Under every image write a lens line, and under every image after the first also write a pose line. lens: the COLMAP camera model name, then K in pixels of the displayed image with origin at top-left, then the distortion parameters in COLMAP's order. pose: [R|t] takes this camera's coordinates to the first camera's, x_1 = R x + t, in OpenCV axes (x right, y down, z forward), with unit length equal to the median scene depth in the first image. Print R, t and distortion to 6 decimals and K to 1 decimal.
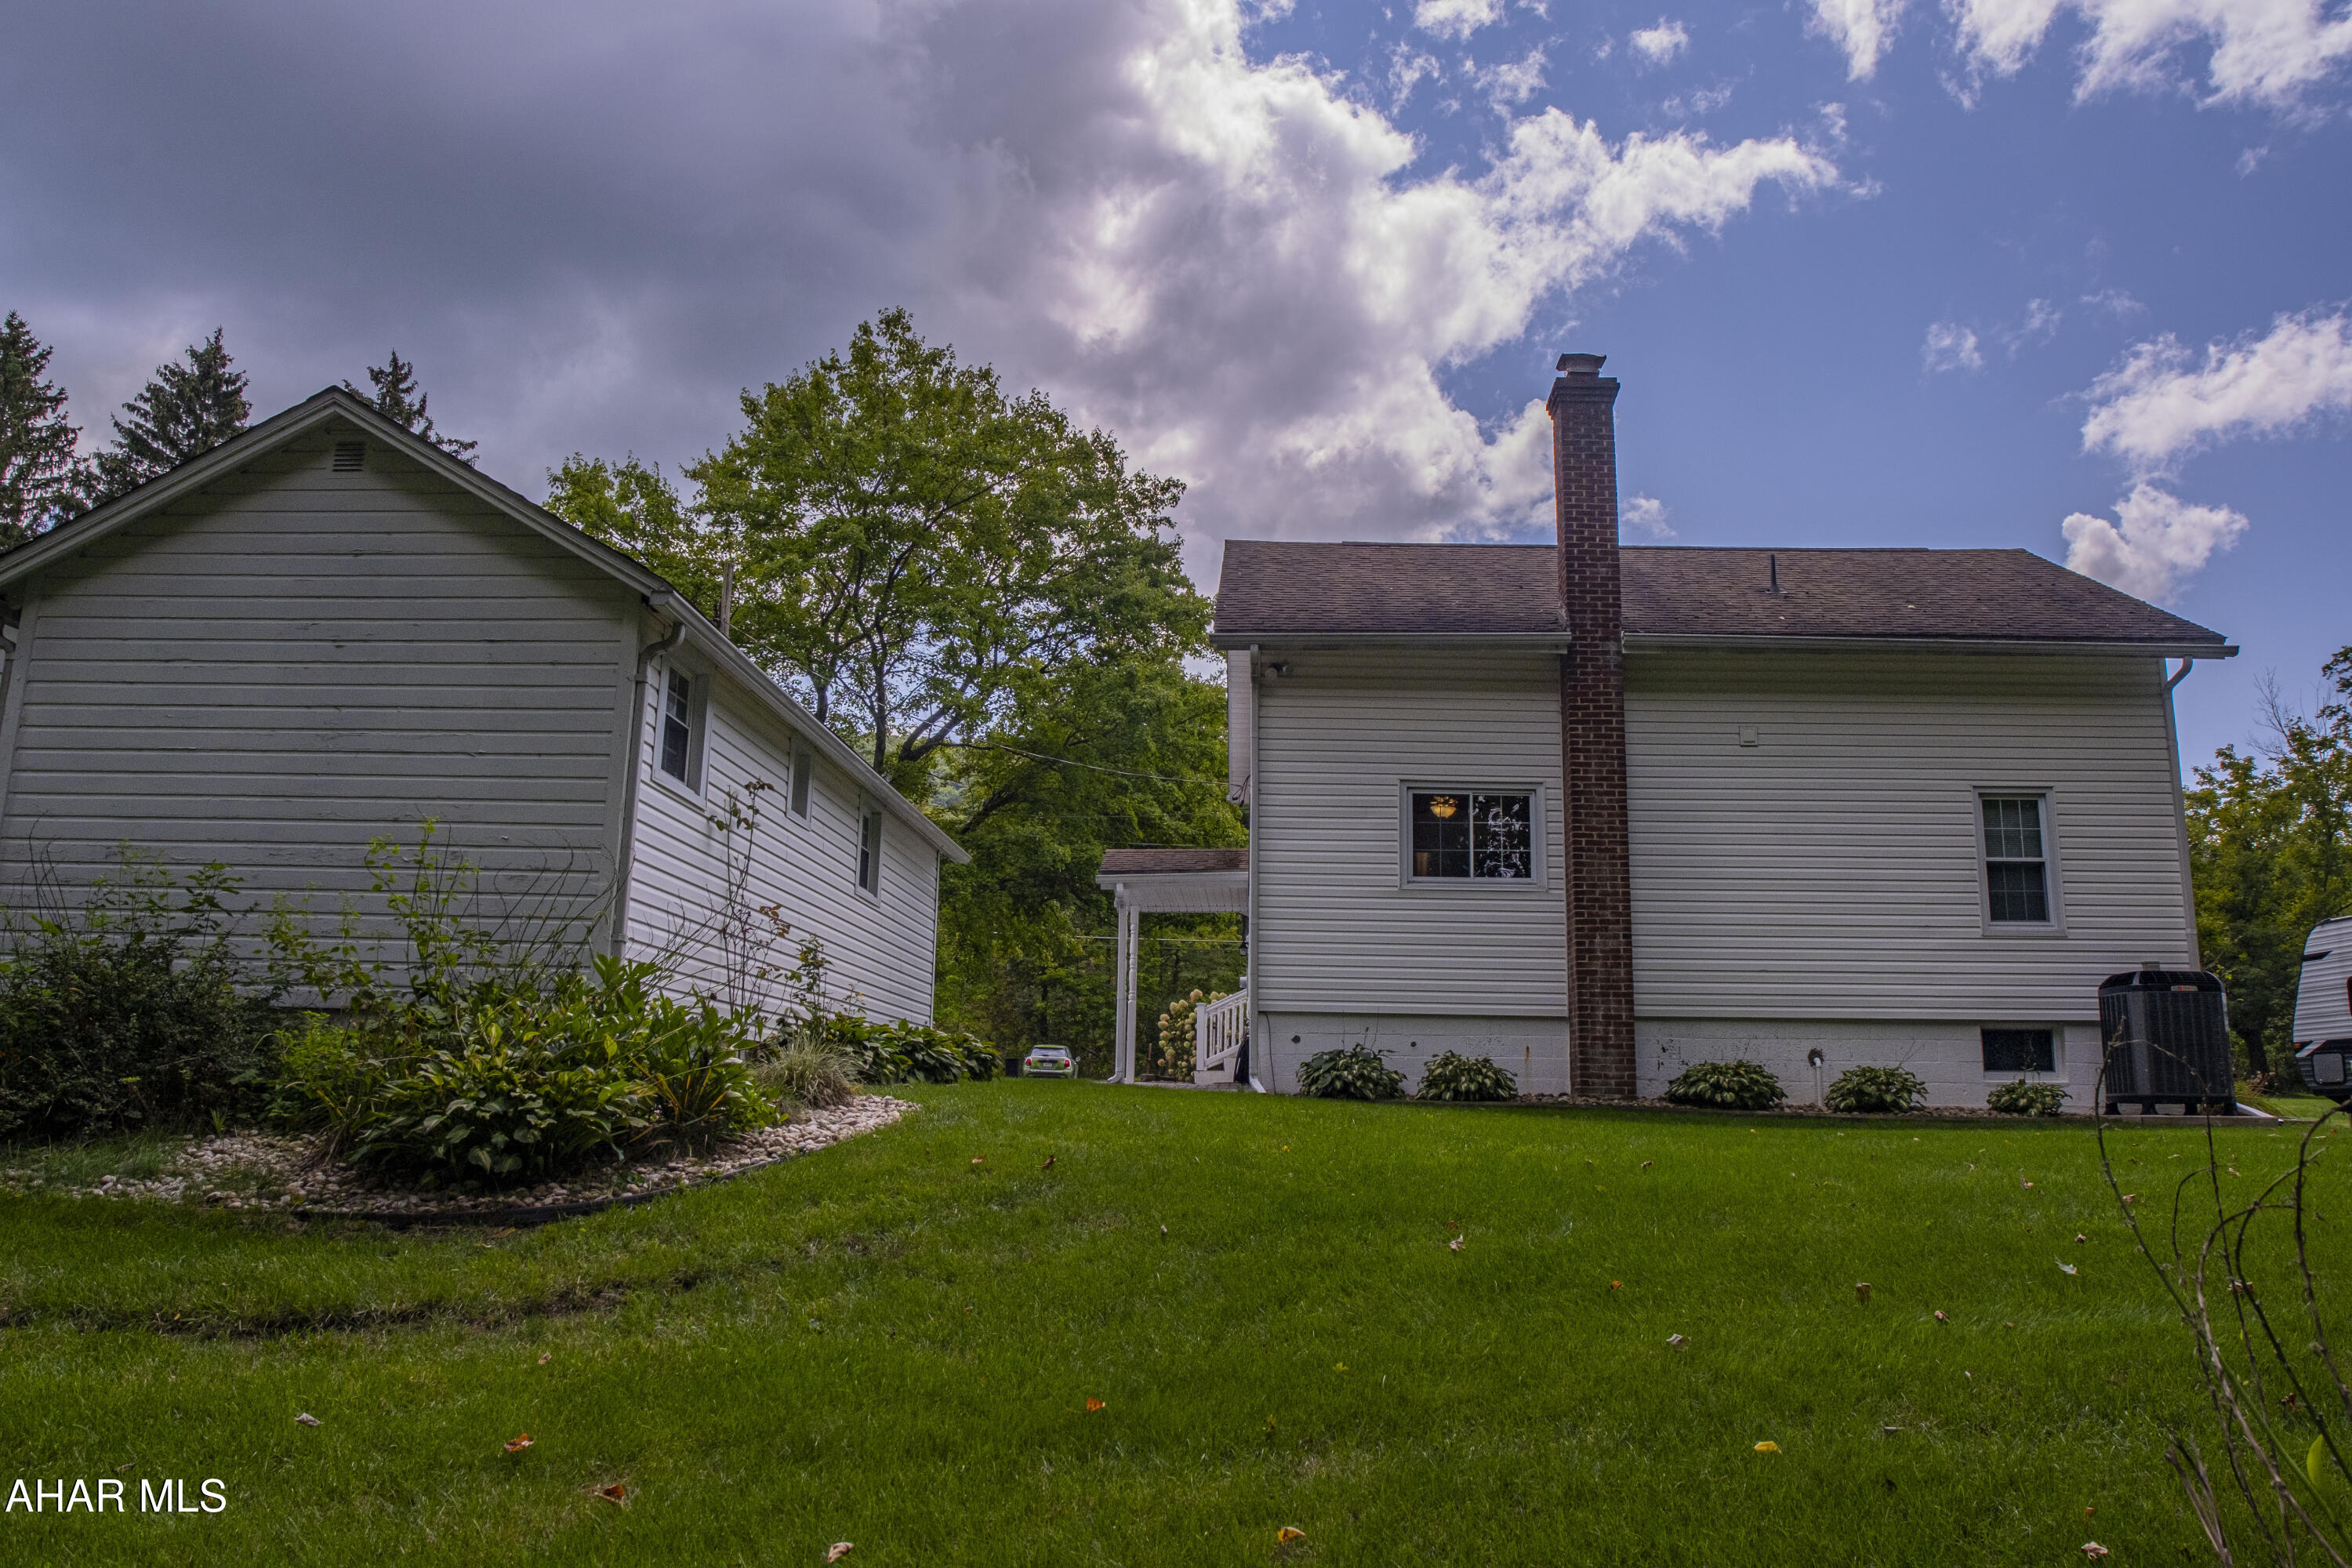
lens RADIAL K [[1664.6, 0, 1178.9], [0, 1664.6, 779.2], [0, 0, 1]] dist [-0.083170, 0.053718]
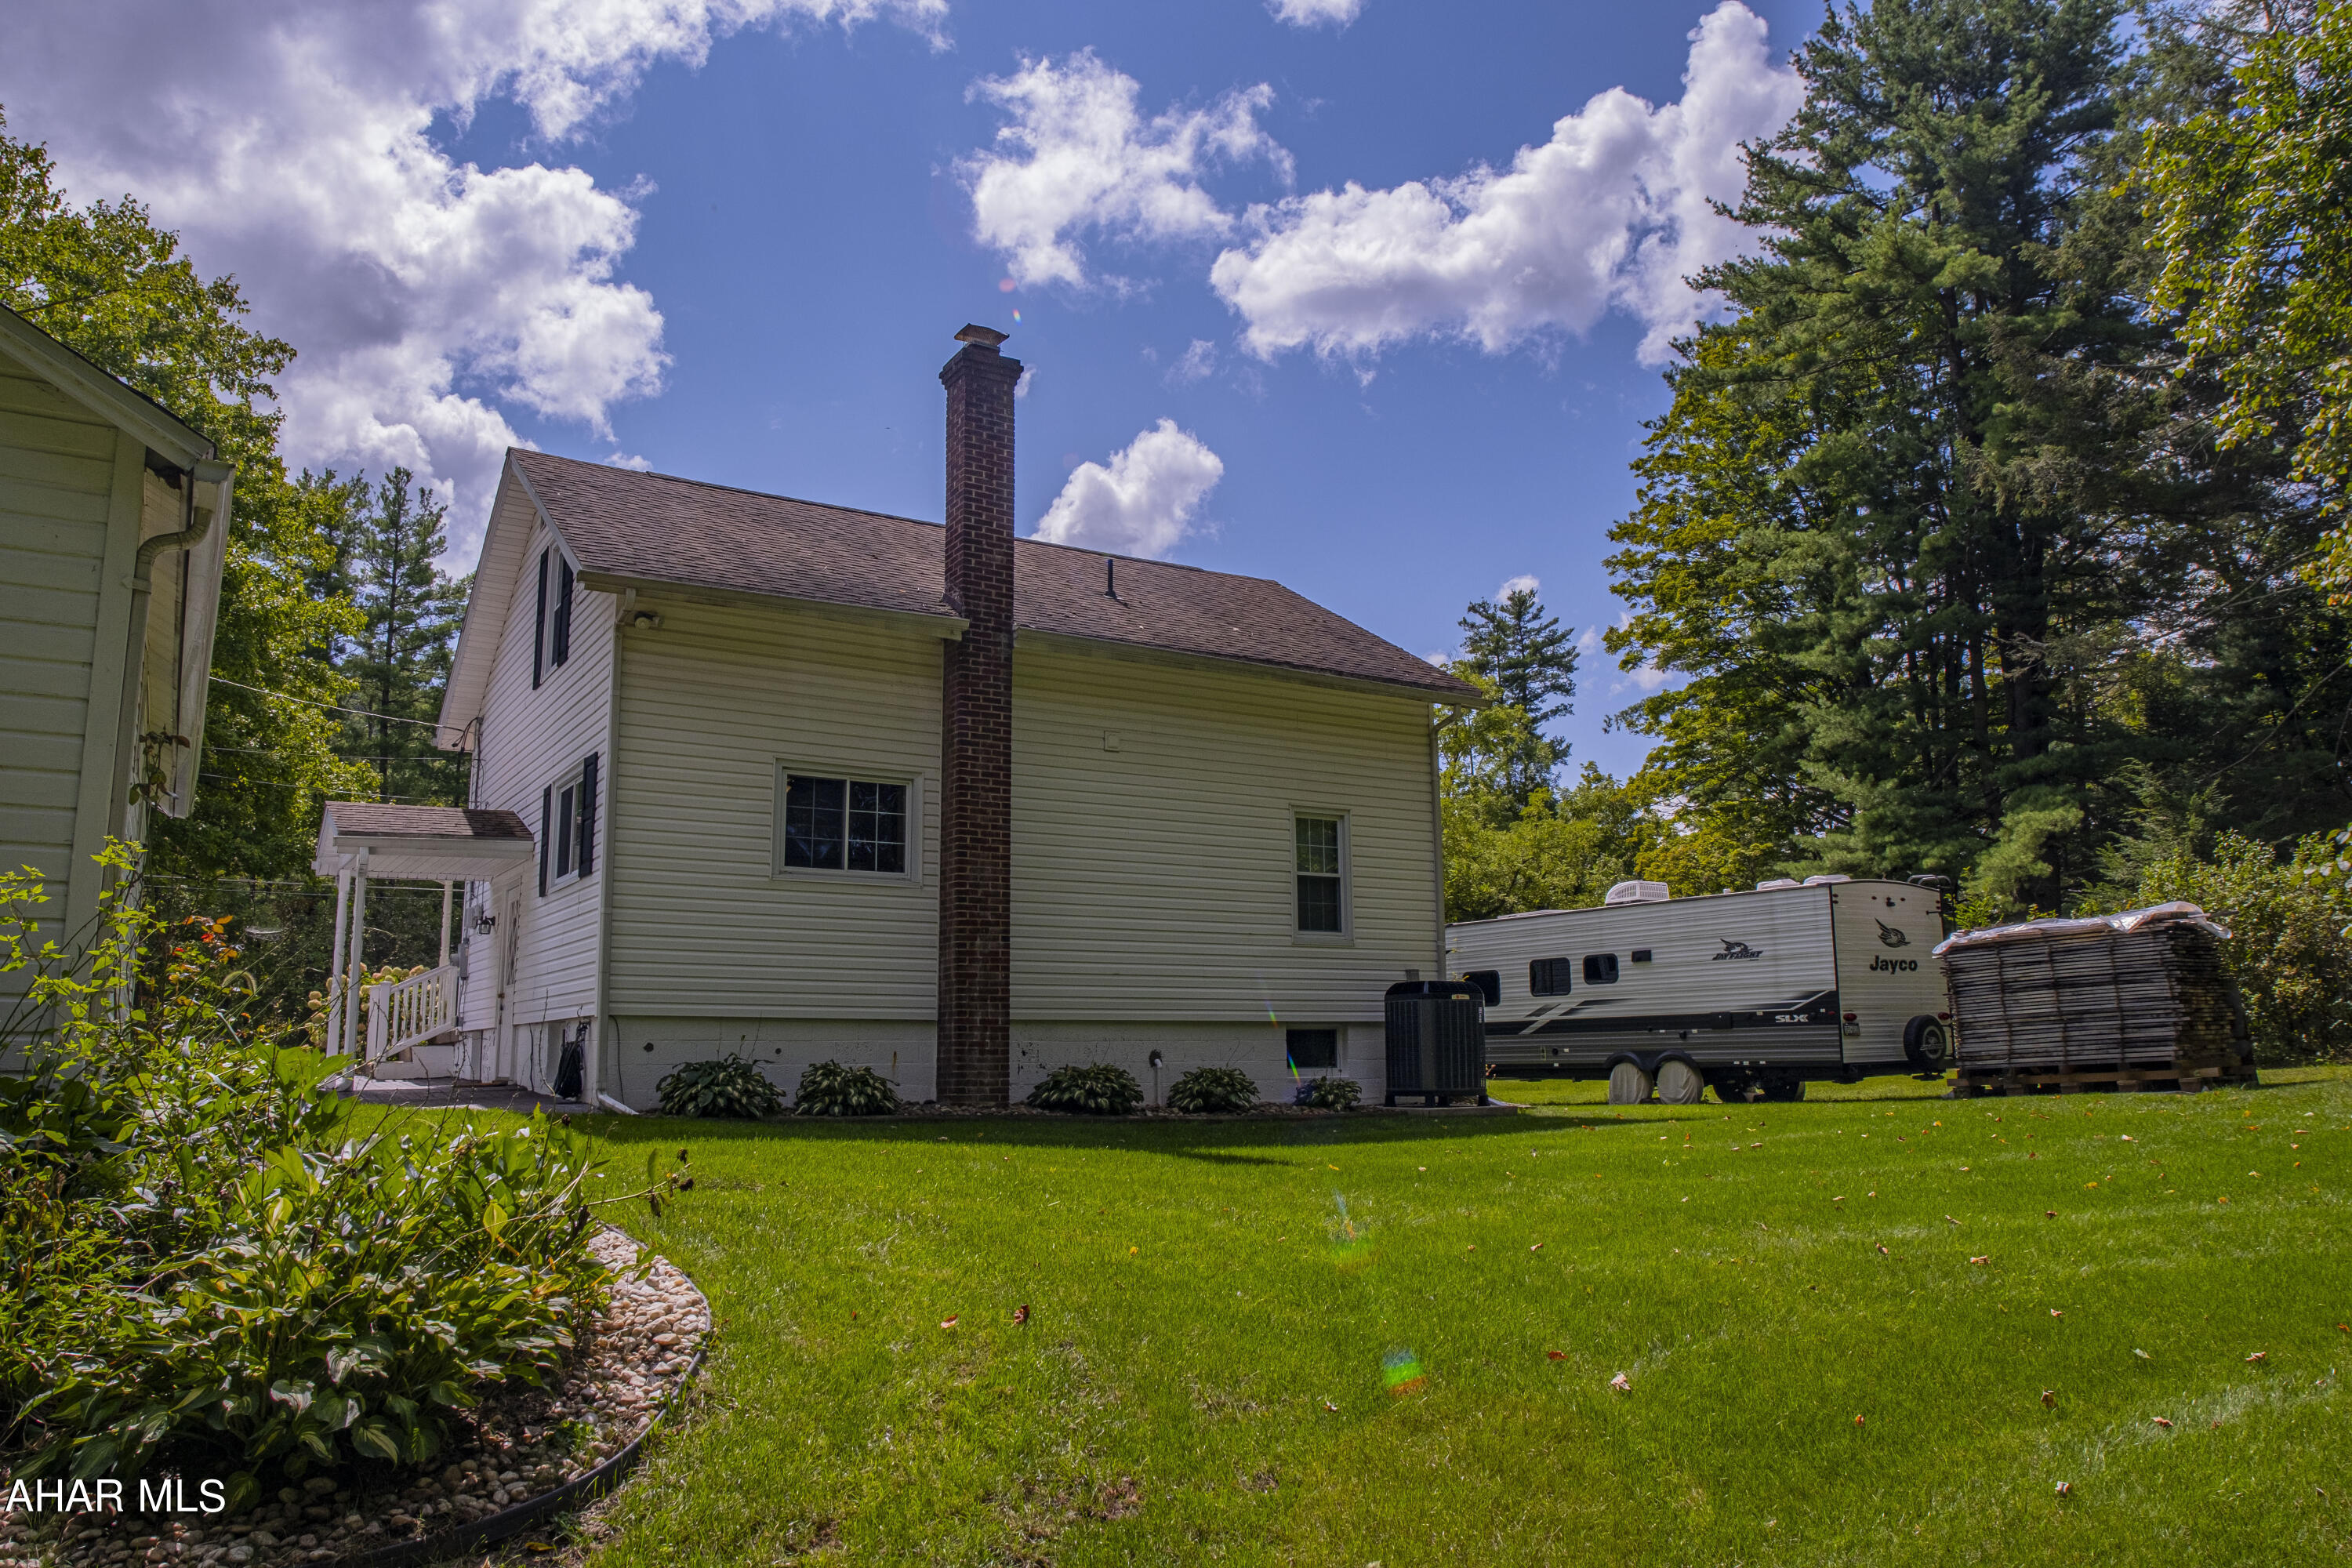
lens RADIAL K [[1664.6, 0, 1178.9], [0, 1664.6, 779.2], [0, 0, 1]] dist [-0.083170, 0.053718]
pose [[0.820955, 0.068288, 0.566895, -0.202316], [-0.087391, 0.996153, 0.006559, -0.013675], [-0.564266, -0.054926, 0.823764, 0.138659]]
